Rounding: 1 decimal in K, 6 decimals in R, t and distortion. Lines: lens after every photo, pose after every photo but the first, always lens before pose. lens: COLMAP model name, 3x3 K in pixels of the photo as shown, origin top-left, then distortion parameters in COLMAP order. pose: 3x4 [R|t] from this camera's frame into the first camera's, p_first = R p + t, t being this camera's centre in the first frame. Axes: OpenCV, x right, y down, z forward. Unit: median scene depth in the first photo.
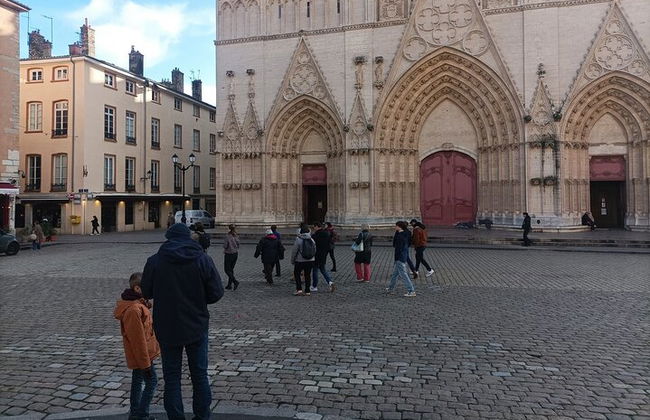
lens RADIAL K [[497.9, 0, 325.0], [0, 497.9, 189.7], [0, 0, 1]] dist [0.045904, -0.005482]
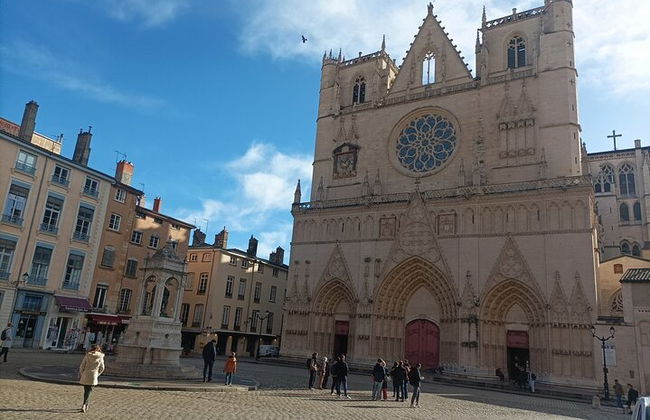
lens RADIAL K [[507.8, 0, 325.0], [0, 507.8, 210.0], [0, 0, 1]] dist [0.044677, -0.003196]
pose [[0.964639, 0.015281, -0.263133, 0.360293], [-0.078367, 0.969799, -0.230972, -0.016975], [0.251656, 0.243425, 0.936703, -0.637061]]
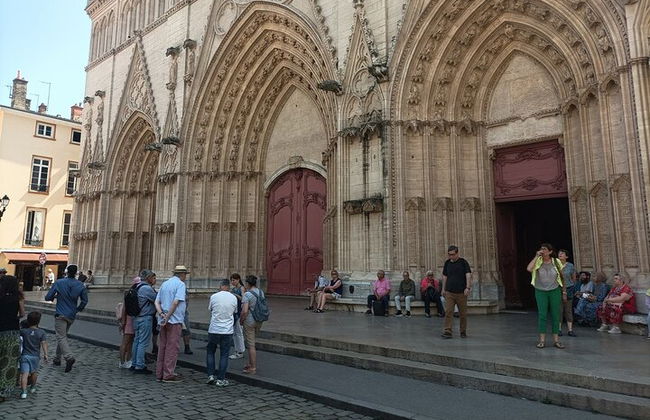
lens RADIAL K [[497.9, 0, 325.0], [0, 497.9, 189.7], [0, 0, 1]] dist [0.045904, -0.005482]
pose [[0.890139, -0.063543, -0.451237, 0.541607], [-0.001762, 0.989743, -0.142850, 0.033236], [0.455686, 0.127951, 0.880897, 0.480544]]
